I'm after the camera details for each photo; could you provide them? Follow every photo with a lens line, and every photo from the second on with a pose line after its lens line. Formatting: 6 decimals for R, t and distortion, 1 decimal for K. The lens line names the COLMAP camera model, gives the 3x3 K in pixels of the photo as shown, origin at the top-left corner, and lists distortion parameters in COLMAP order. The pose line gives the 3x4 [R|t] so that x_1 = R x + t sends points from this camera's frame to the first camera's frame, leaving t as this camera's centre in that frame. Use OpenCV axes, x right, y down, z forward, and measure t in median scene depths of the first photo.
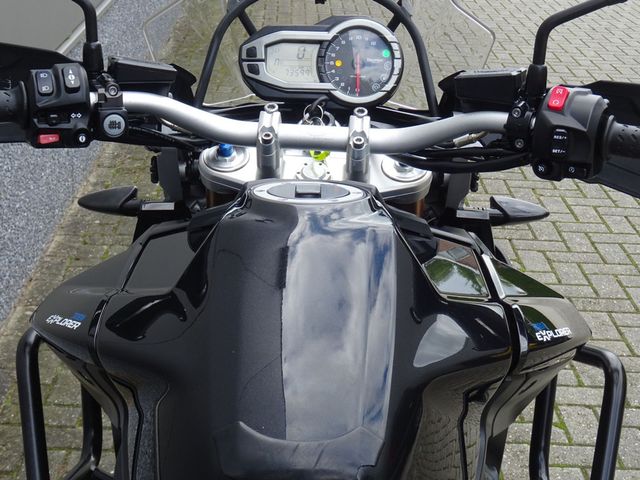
lens RADIAL K [[1153.4, 0, 319.8], [0, 1153.4, 239.8], [0, 0, 1]] dist [-0.014834, 0.000000]
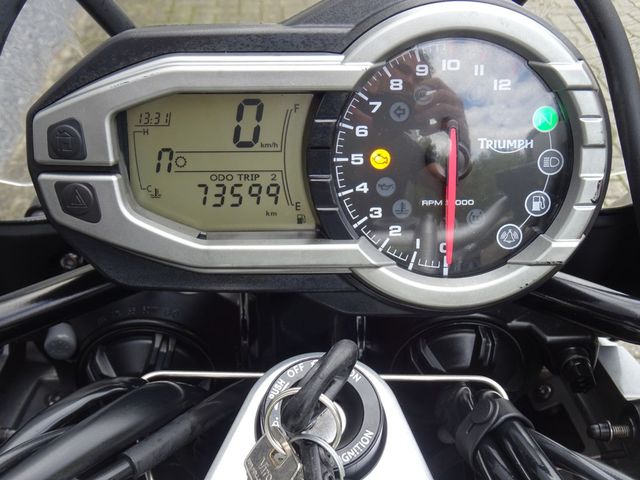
lens RADIAL K [[868.4, 0, 320.3], [0, 868.4, 240.2], [0, 0, 1]] dist [-0.053494, 0.000000]
pose [[0.998993, -0.036010, 0.026778, -0.005165], [0.029323, 0.975529, 0.217907, -0.181882], [-0.033970, -0.216903, 0.975602, 0.789977]]
